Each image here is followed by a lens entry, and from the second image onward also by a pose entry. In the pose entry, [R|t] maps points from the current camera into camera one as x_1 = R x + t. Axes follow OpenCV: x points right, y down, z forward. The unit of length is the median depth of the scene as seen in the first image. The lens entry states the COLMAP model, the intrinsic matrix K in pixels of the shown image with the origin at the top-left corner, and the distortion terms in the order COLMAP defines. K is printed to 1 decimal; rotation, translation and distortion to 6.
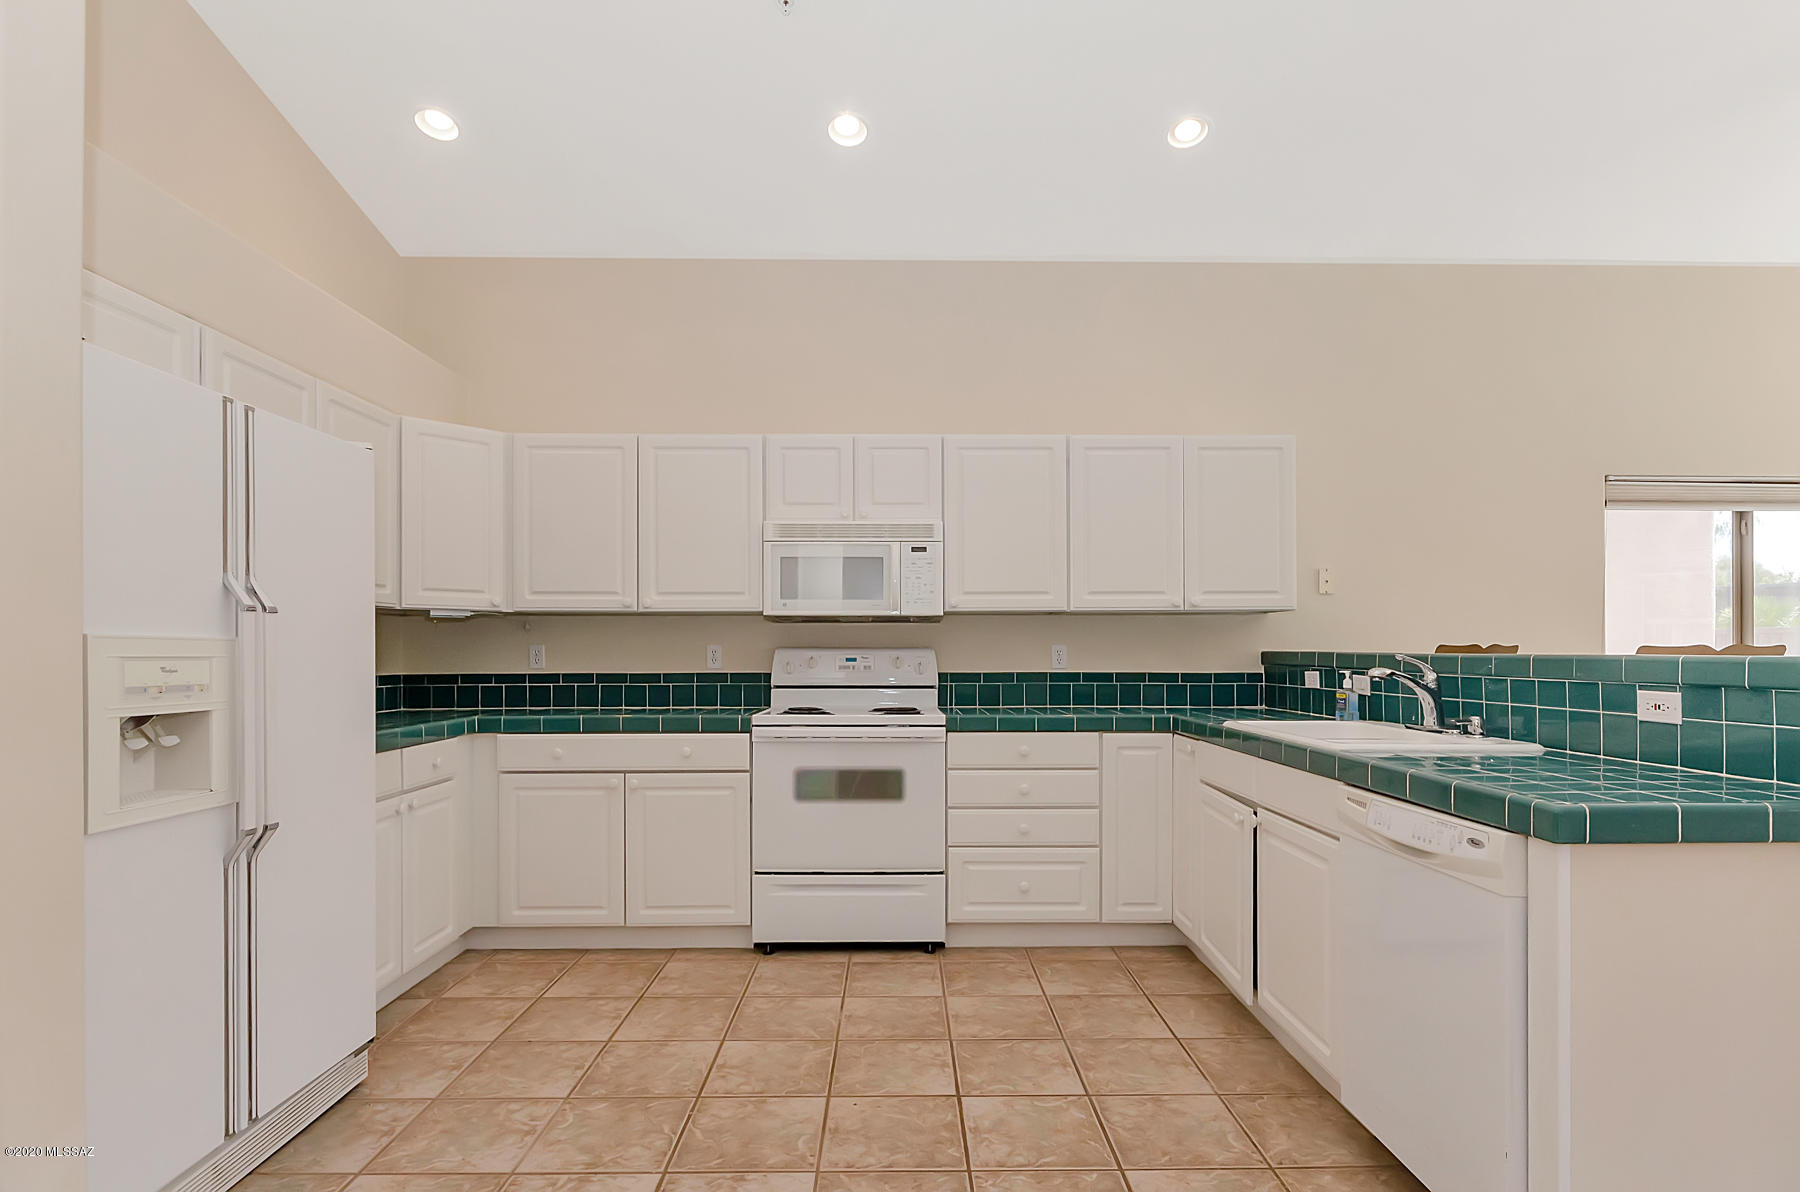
lens RADIAL K [[881.0, 0, 900.0], [0, 881.0, 651.2], [0, 0, 1]] dist [-0.001007, -0.000142]
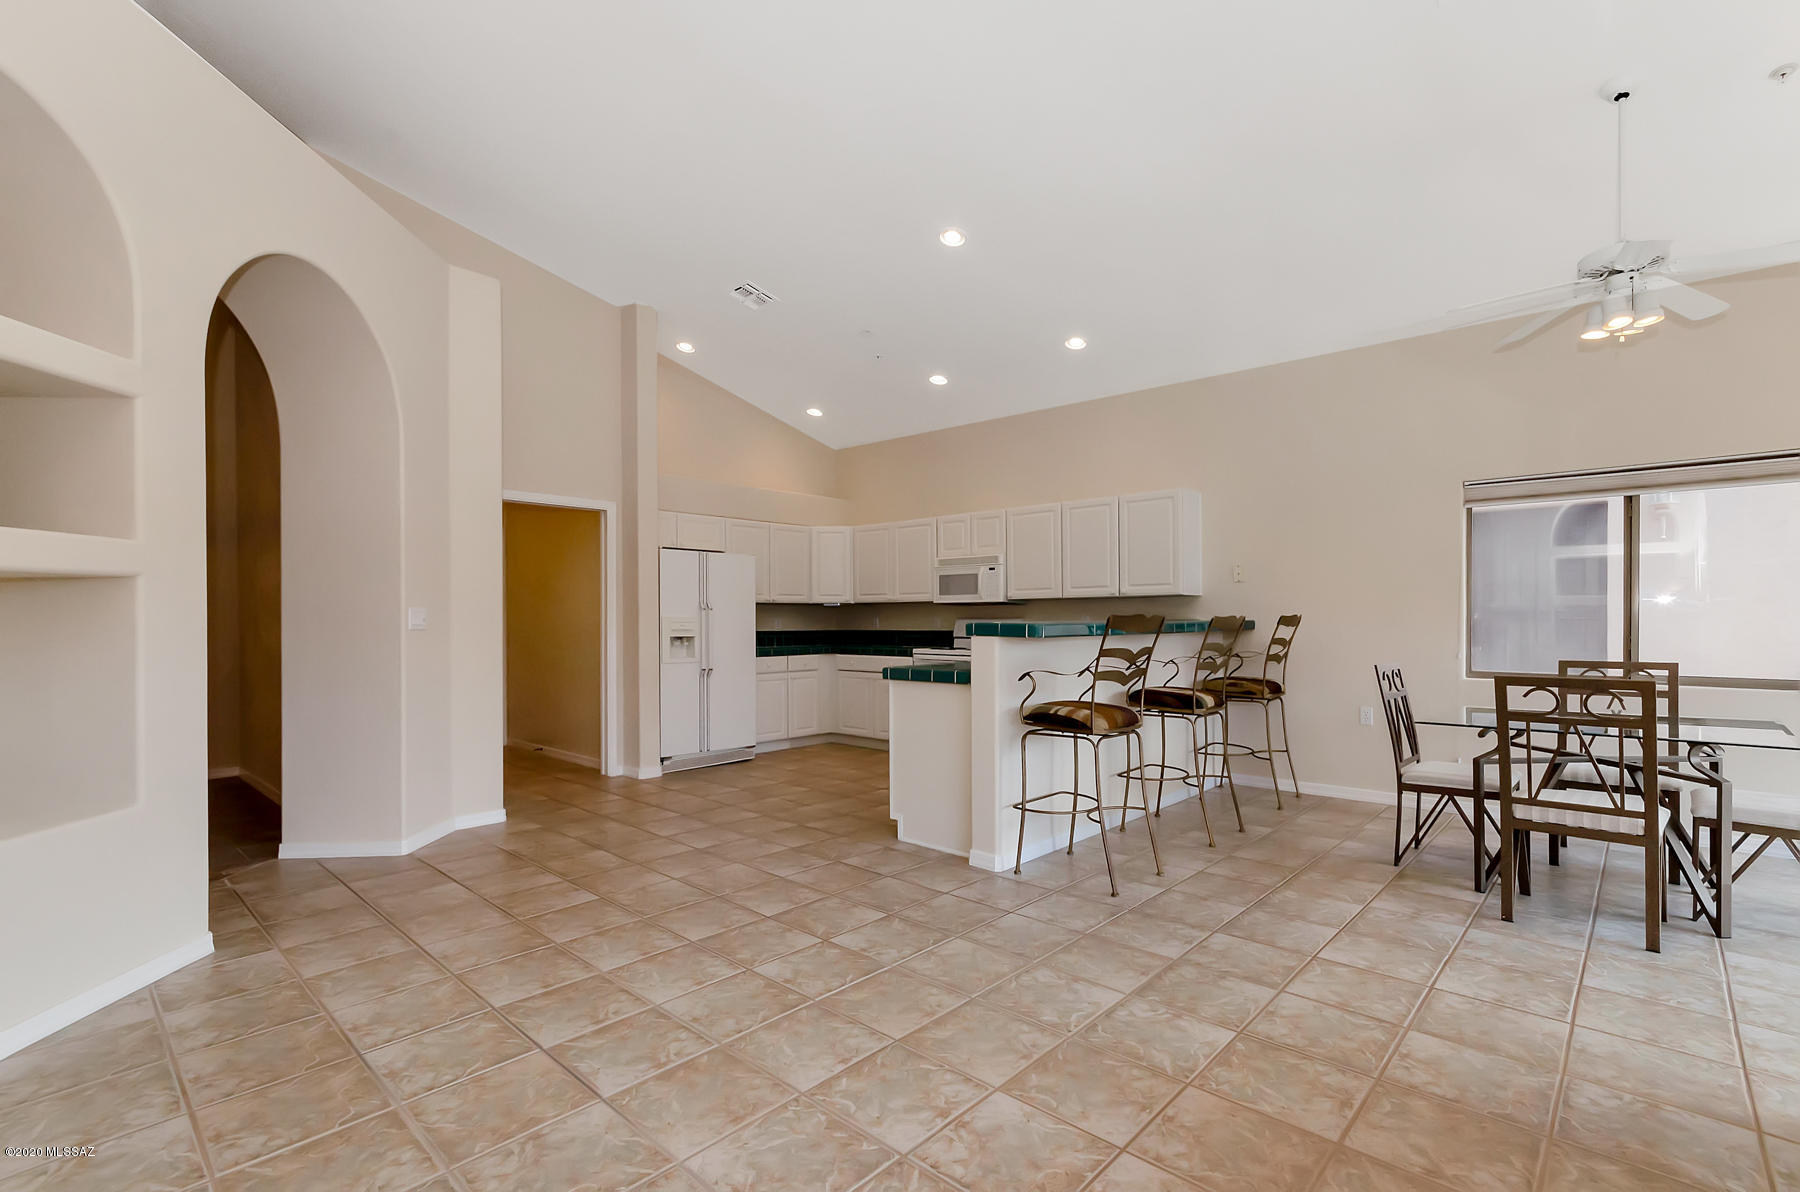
lens RADIAL K [[785.1, 0, 903.2], [0, 785.1, 607.7], [0, 0, 1]] dist [0.002829, 0.001291]
pose [[0.731374, -0.011961, -0.681872, 1.158467], [-0.000241, 0.999842, -0.017798, 0.003846], [0.681977, 0.013181, 0.731255, -0.459633]]
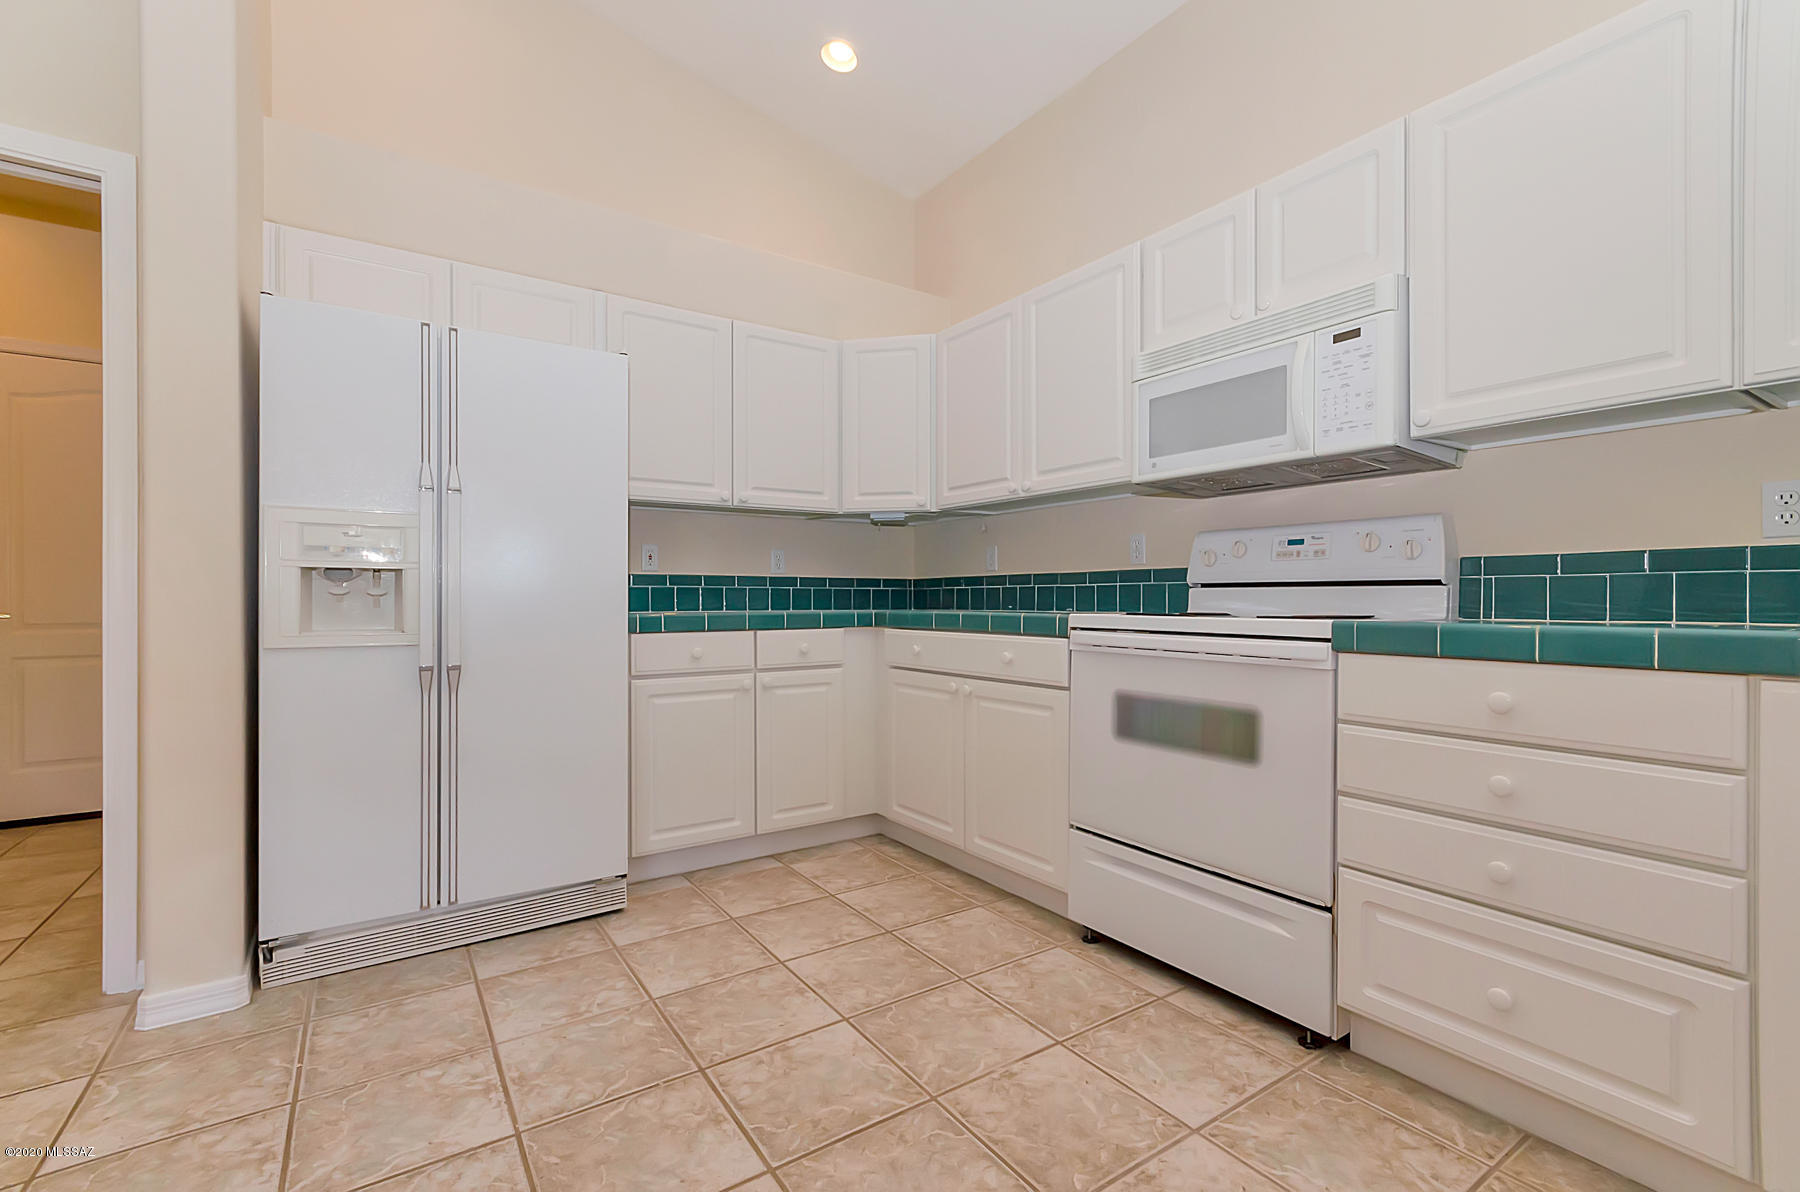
lens RADIAL K [[781.2, 0, 920.3], [0, 781.2, 601.5], [0, 0, 1]] dist [0.002811, 0.000416]
pose [[0.561707, 0.004024, -0.827326, 0.308738], [0.001351, 0.999982, 0.005781, 0.057769], [0.827335, -0.004365, 0.561692, 0.523380]]
